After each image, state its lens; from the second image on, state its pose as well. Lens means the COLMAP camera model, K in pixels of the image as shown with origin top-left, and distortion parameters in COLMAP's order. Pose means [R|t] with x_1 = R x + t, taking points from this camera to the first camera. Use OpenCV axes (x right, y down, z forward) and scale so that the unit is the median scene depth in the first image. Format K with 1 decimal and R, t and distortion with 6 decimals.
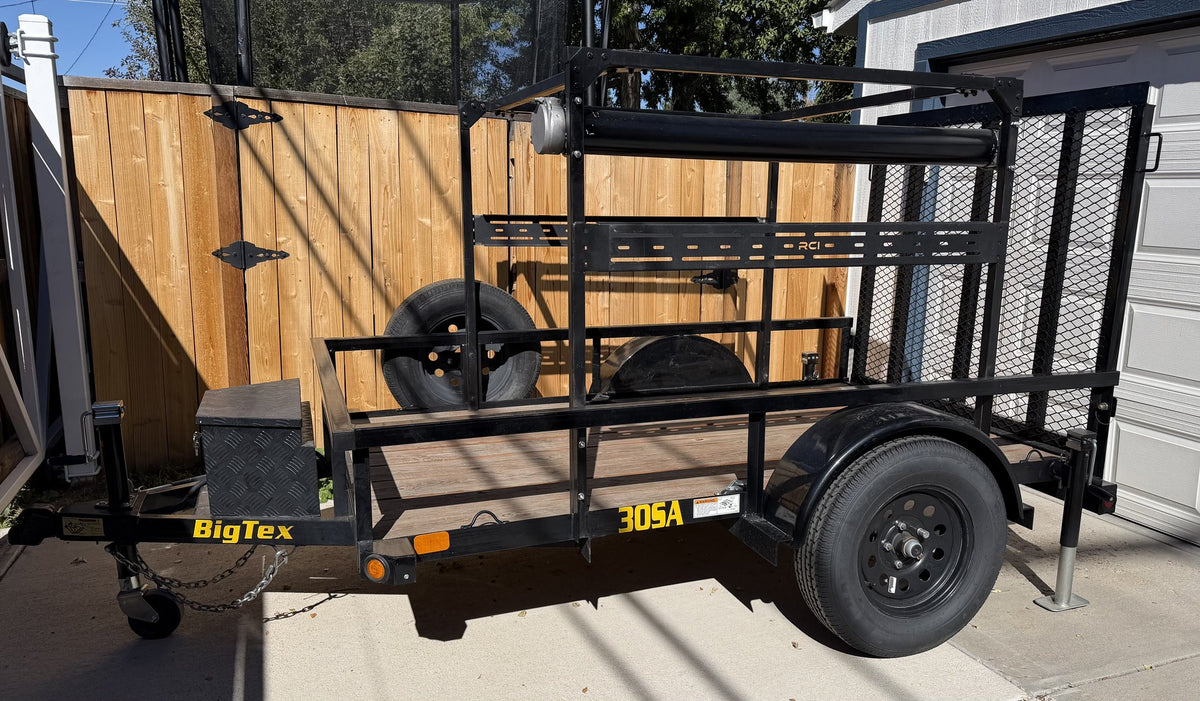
lens RADIAL K [[919.0, 0, 664.9], [0, 919.0, 377.9], [0, 0, 1]] dist [0.131527, -0.201985]
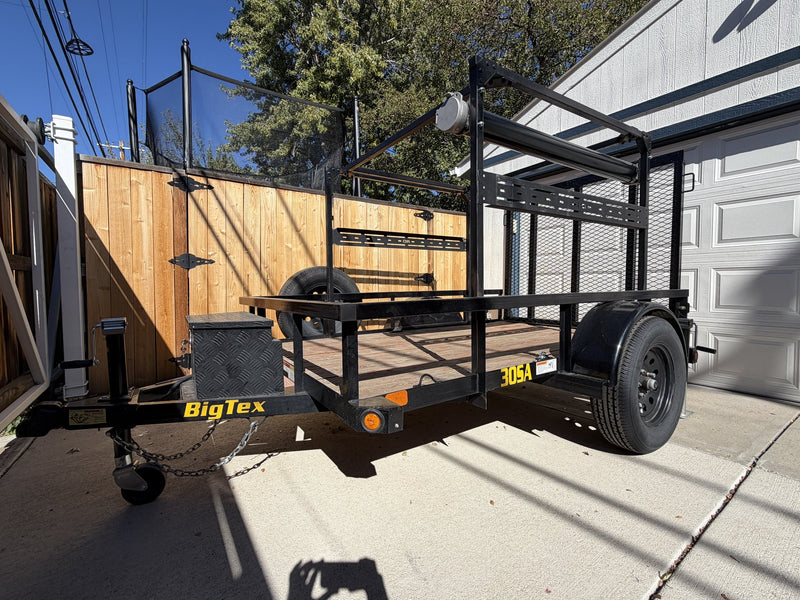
lens RADIAL K [[360.7, 0, 399.8], [0, 360.7, 299.7], [0, 0, 1]] dist [0.000187, -0.000417]
pose [[0.981107, -0.034270, 0.190408, -0.209631], [0.062240, 0.987775, -0.142919, 0.069515], [-0.183183, 0.152070, 0.971246, 0.304854]]
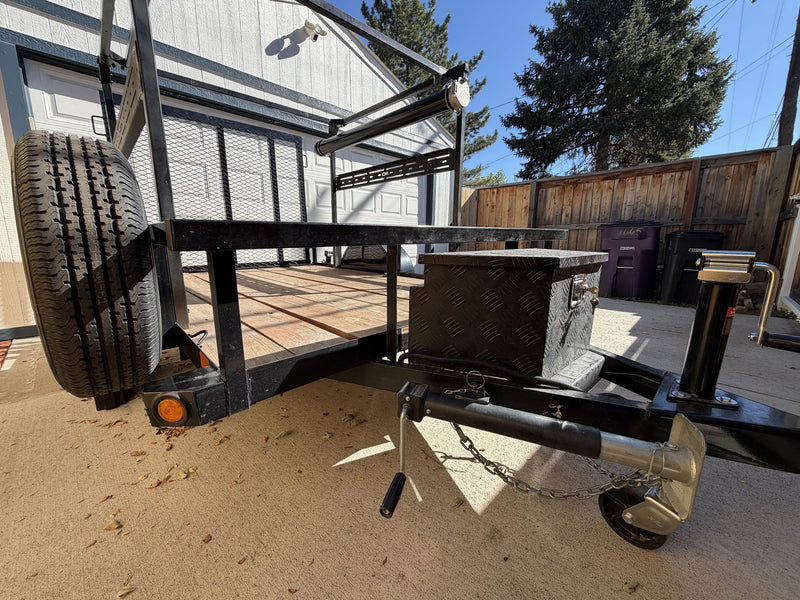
lens RADIAL K [[318.2, 0, 397.4], [0, 318.2, 299.2], [0, 0, 1]] dist [0.001286, -0.000148]
pose [[-0.359336, -0.193841, 0.912855, -0.513626], [0.170251, 0.948156, 0.268354, -0.028863], [-0.917547, 0.251844, -0.307705, 0.918792]]
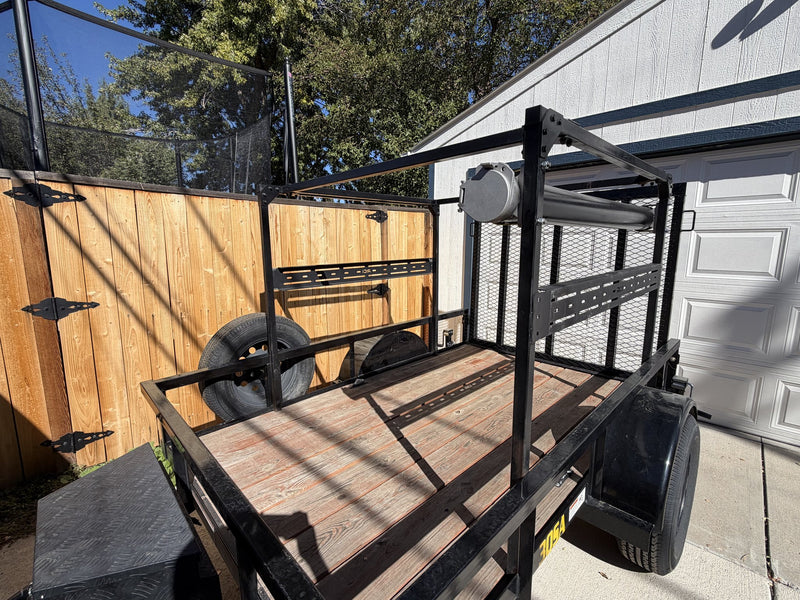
lens RADIAL K [[359.5, 0, 400.0], [0, 359.5, 300.0], [0, 0, 1]] dist [0.001475, -0.000440]
pose [[0.927539, -0.085043, 0.363922, -0.221613], [0.094612, 0.995478, -0.008512, -0.105168], [-0.361552, 0.042327, 0.931391, 0.436659]]
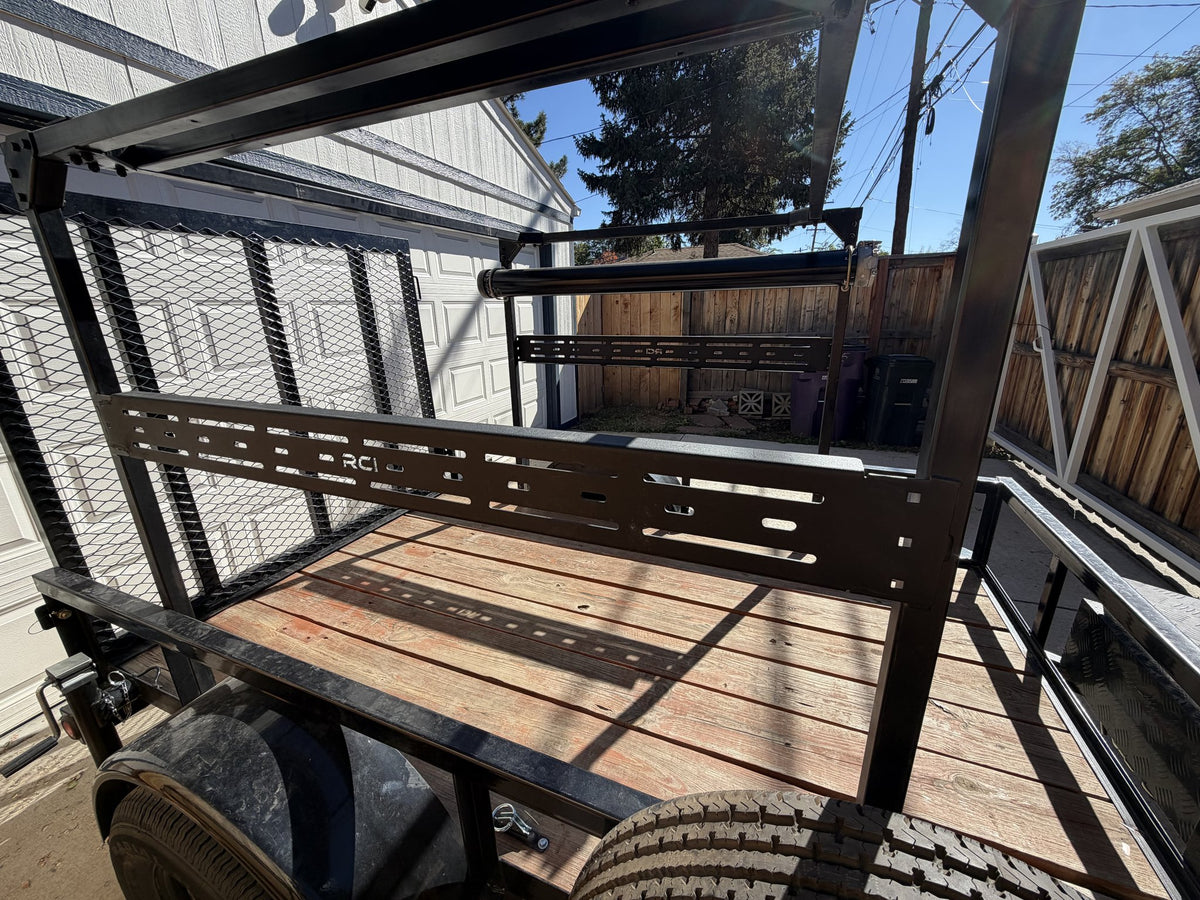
lens RADIAL K [[477.3, 0, 596.0], [0, 477.3, 448.9], [0, 0, 1]] dist [0.001286, -0.000148]
pose [[-0.705191, -0.207698, 0.677914, -0.224448], [0.147118, 0.892458, 0.426467, -0.233573], [-0.693586, 0.400474, -0.598798, 1.085840]]
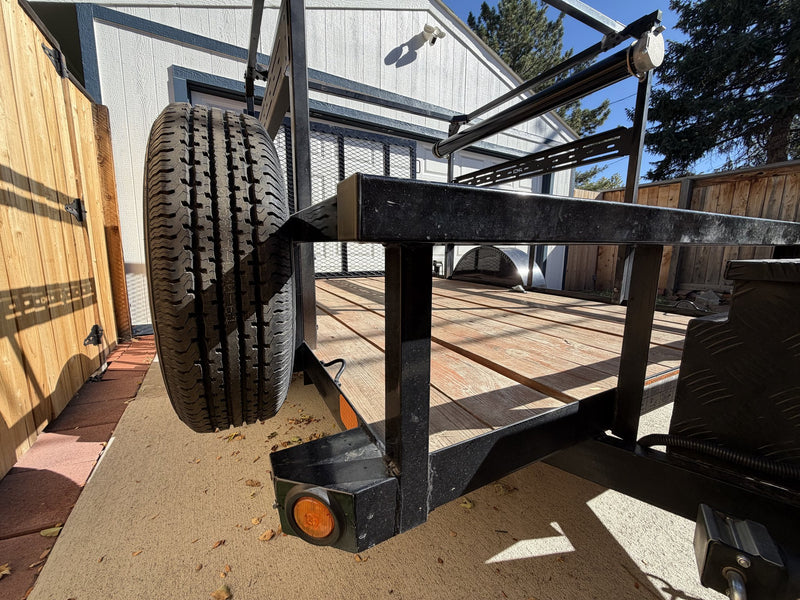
lens RADIAL K [[318.2, 0, 397.4], [0, 318.2, 299.2], [0, 0, 1]] dist [0.001286, -0.000148]
pose [[-0.092312, -0.172361, 0.980699, -0.425665], [0.181640, 0.965464, 0.186781, -0.027267], [-0.979023, 0.195376, -0.057816, 0.954616]]
